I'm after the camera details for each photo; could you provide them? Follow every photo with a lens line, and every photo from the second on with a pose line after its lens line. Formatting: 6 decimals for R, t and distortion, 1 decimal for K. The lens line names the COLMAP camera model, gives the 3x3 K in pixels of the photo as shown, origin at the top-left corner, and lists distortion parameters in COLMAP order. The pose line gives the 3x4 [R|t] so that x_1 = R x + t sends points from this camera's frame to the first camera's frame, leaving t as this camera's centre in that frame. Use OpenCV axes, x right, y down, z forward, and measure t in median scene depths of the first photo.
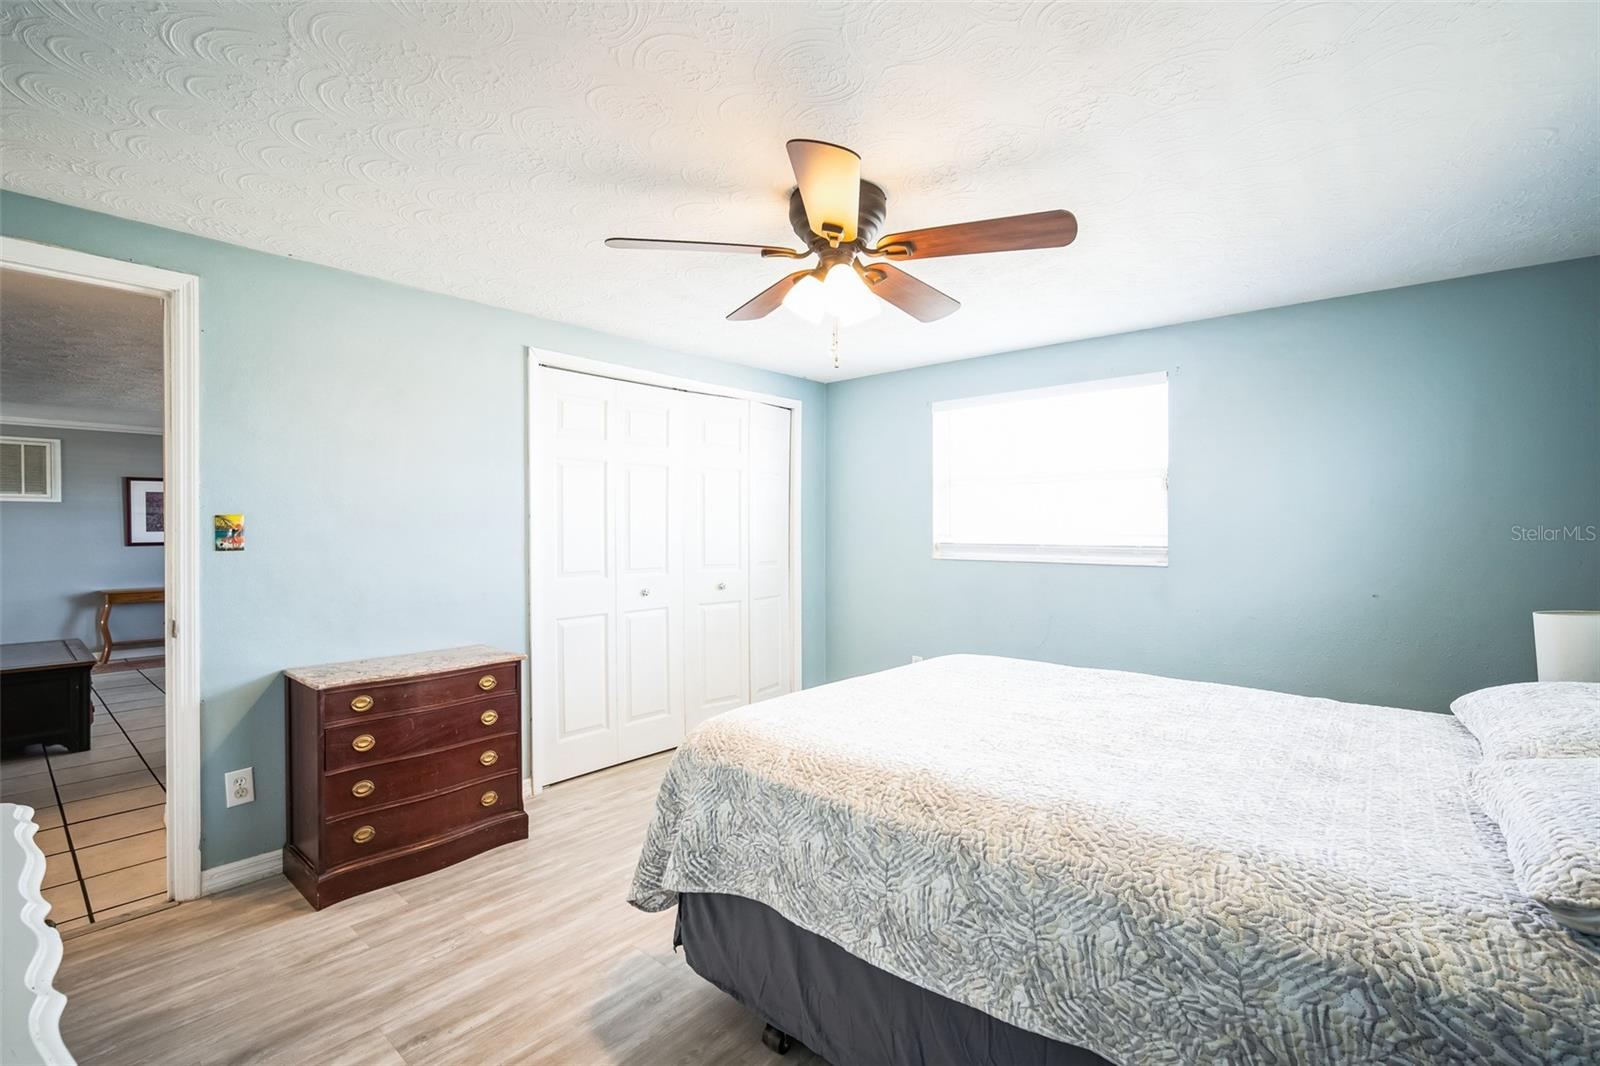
lens RADIAL K [[719.7, 0, 802.5], [0, 719.7, 527.7], [0, 0, 1]] dist [-0.027864, 0.011906]
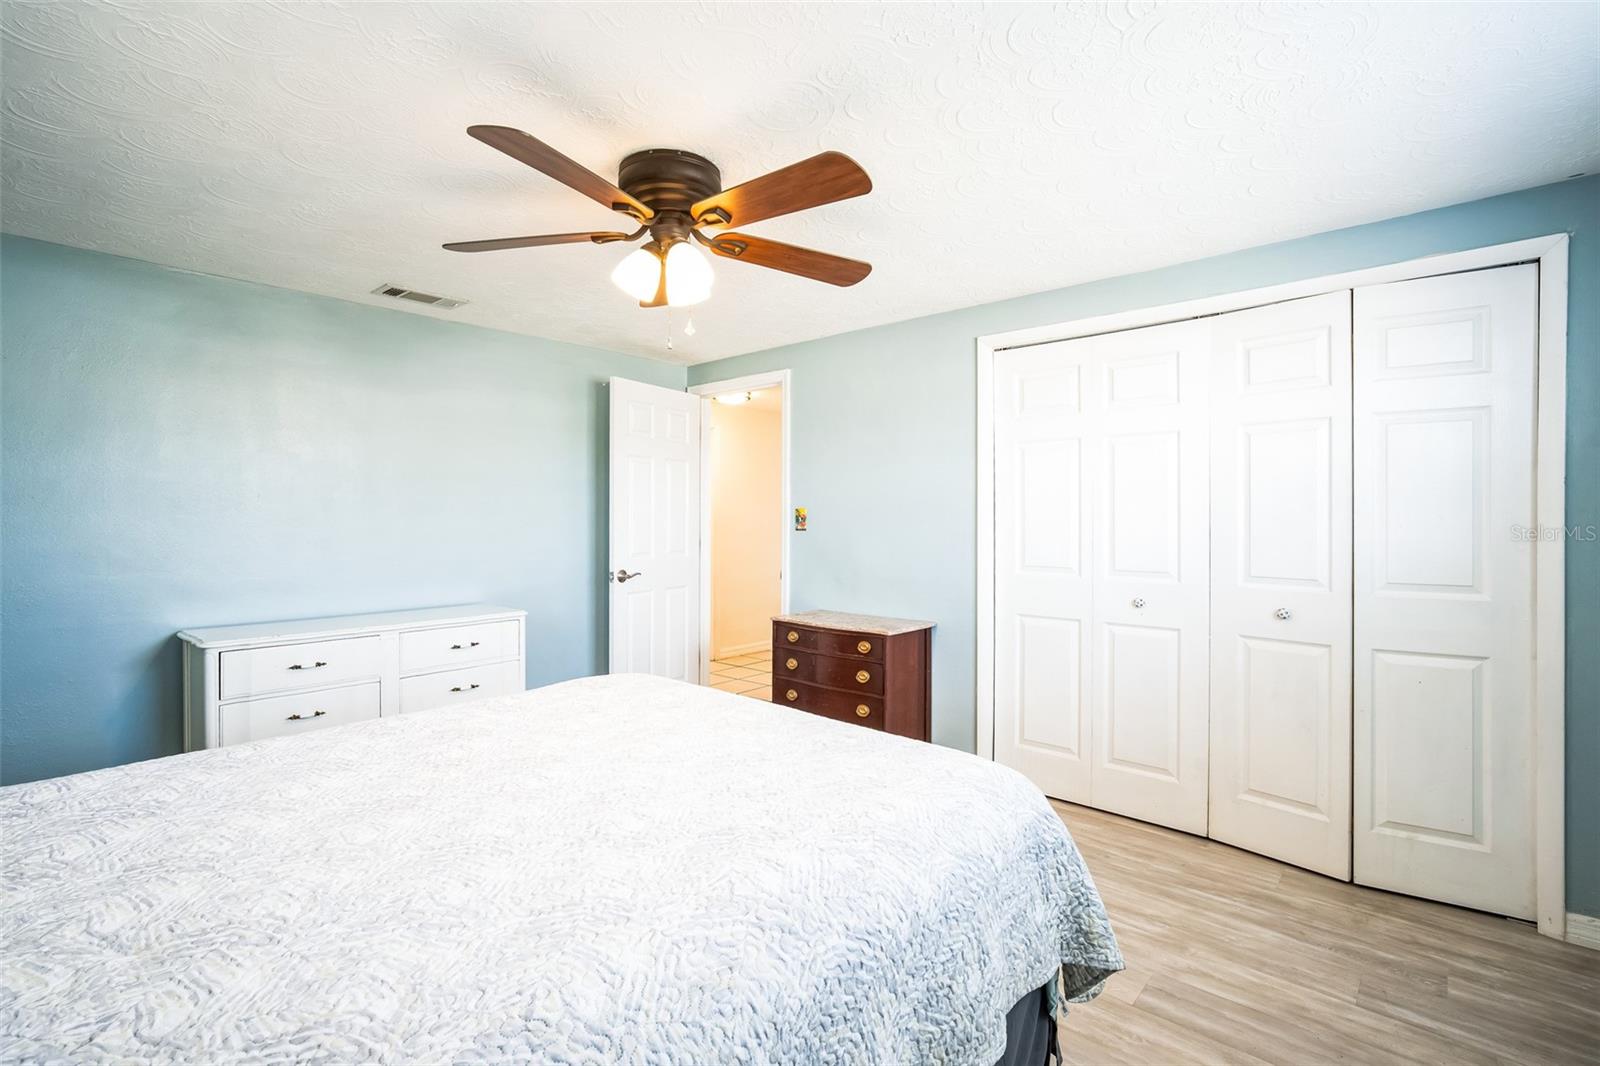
lens RADIAL K [[722.2, 0, 801.6], [0, 722.2, 514.8], [0, 0, 1]] dist [-0.007611, 0.000281]
pose [[-0.014809, -0.004752, -0.999879, 0.706781], [-0.004957, 0.999977, -0.004679, 0.003413], [0.999878, 0.004887, -0.014833, 0.850241]]
